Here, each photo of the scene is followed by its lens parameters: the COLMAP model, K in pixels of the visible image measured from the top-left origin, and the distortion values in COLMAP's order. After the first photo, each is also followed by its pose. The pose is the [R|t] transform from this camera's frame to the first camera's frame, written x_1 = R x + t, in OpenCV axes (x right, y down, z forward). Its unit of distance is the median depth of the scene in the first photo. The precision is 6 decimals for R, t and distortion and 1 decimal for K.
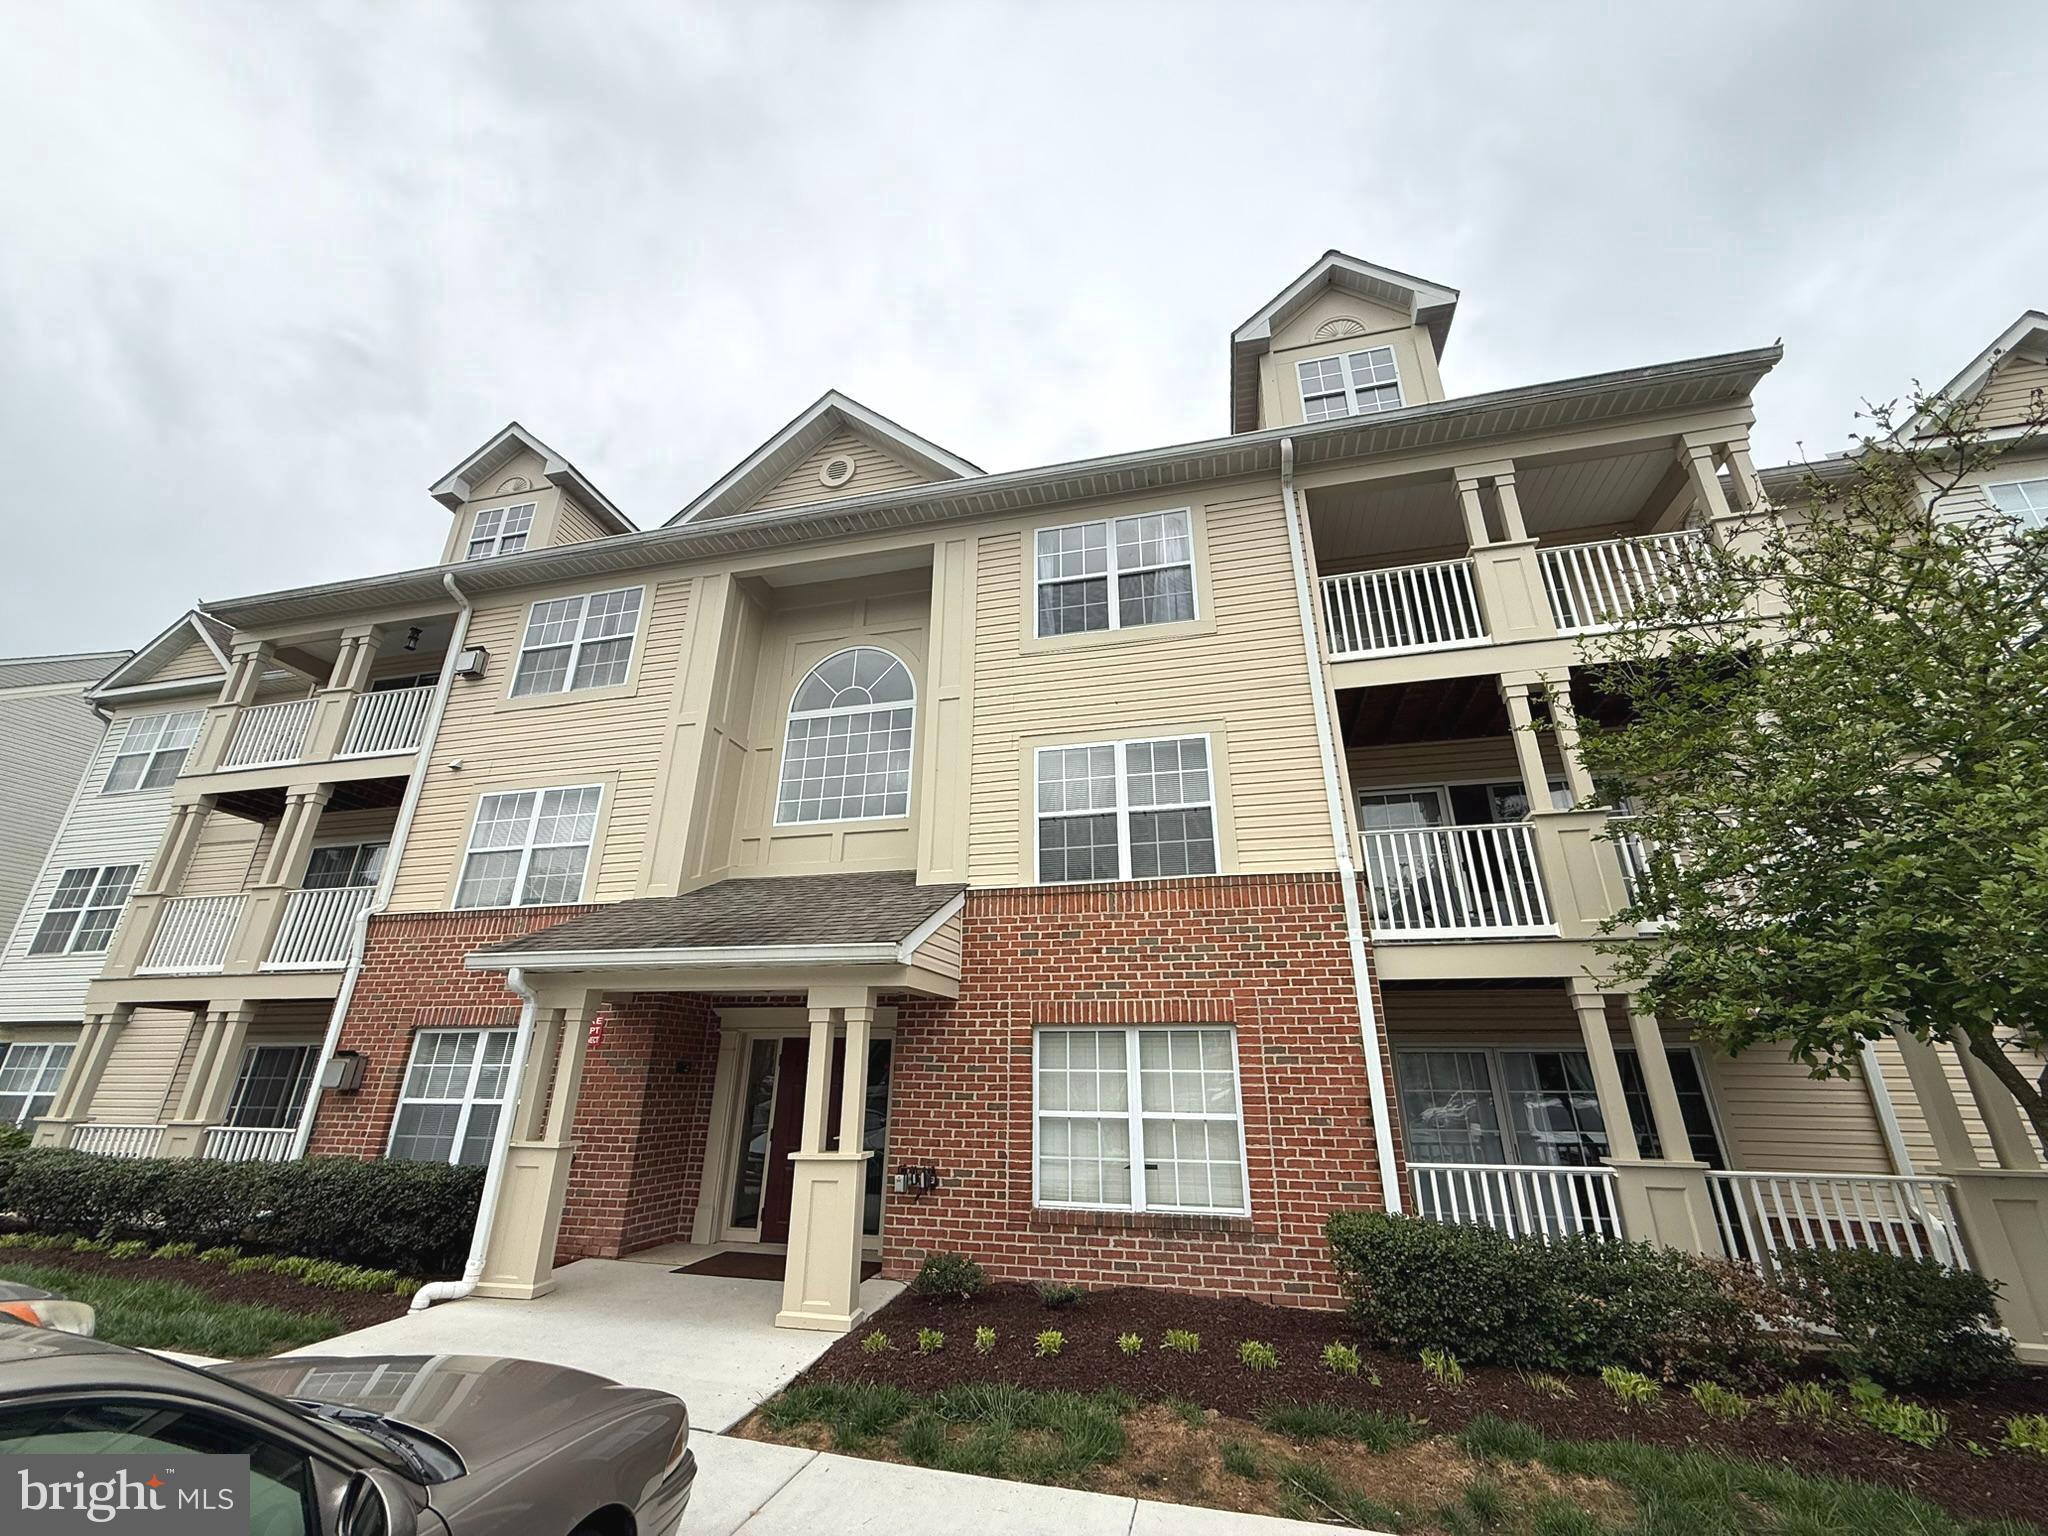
lens RADIAL K [[814.6, 0, 1019.8], [0, 814.6, 764.9], [0, 0, 1]] dist [0.000375, -0.000035]
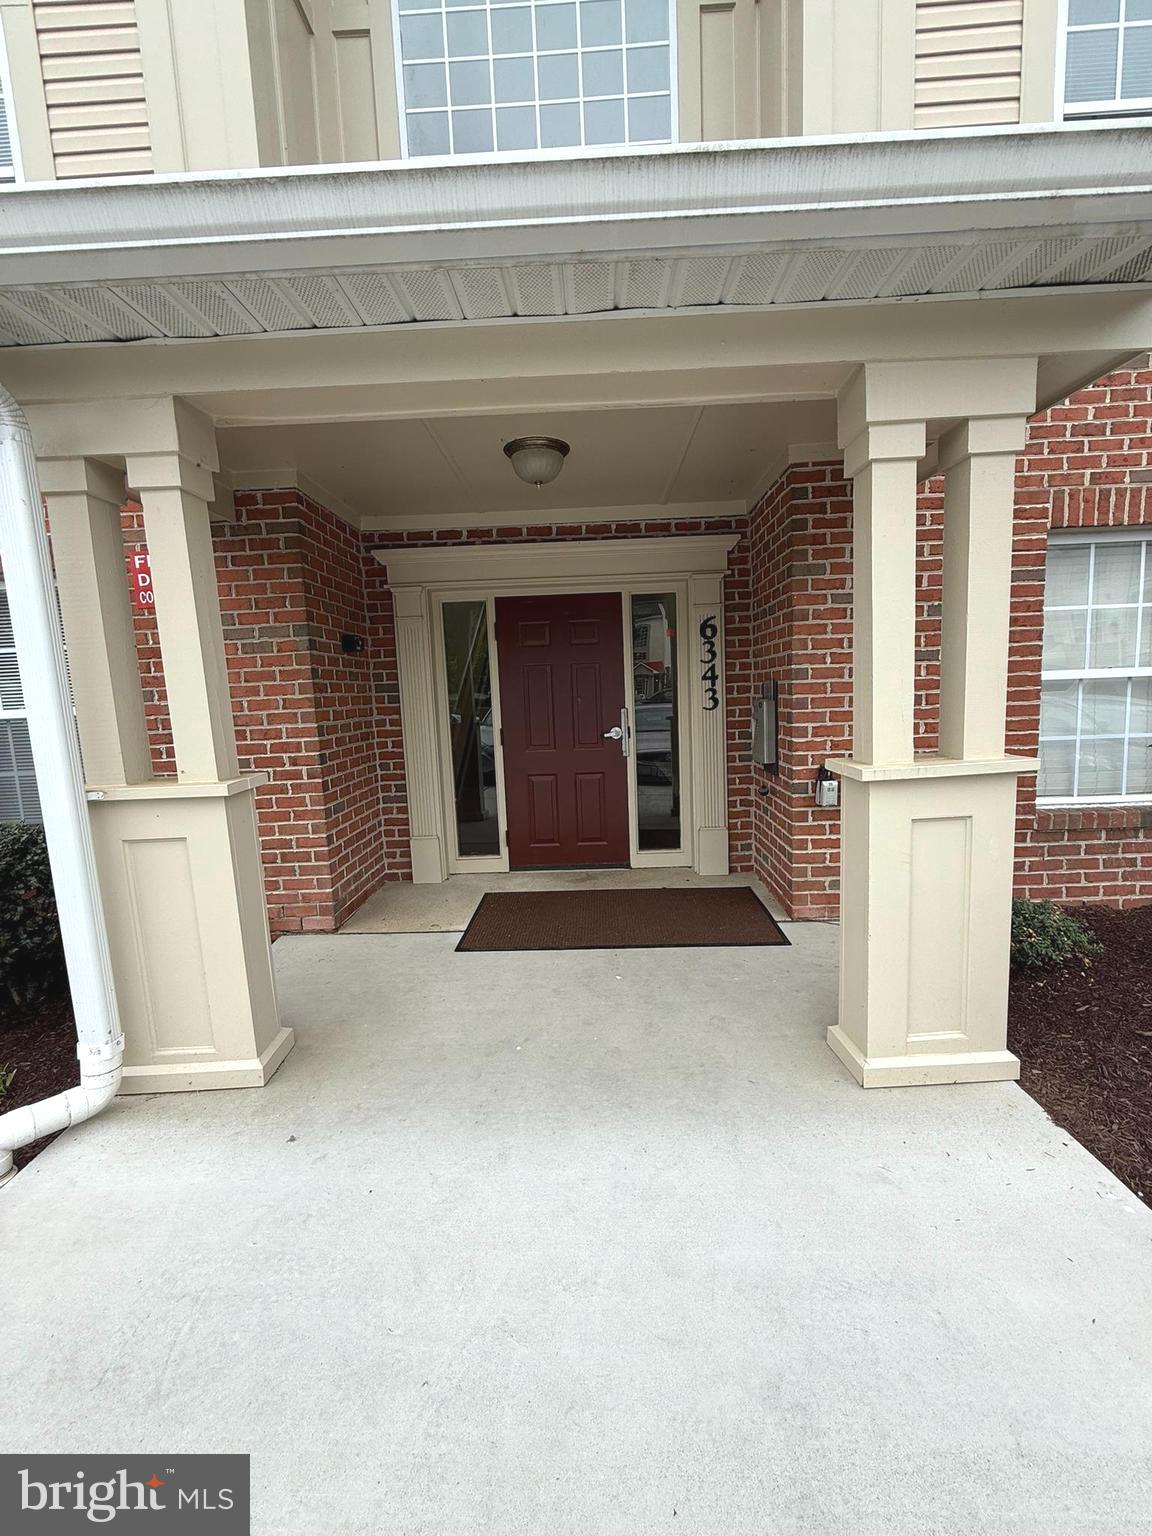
lens RADIAL K [[611.0, 0, 581.6], [0, 611.0, 768.5], [0, 0, 1]] dist [0.000375, -0.000035]
pose [[0.975837, -0.075500, 0.205040, -0.405060], [-0.031452, 0.880093, 0.473758, 0.273755], [-0.216223, -0.468760, 0.856453, 0.628427]]
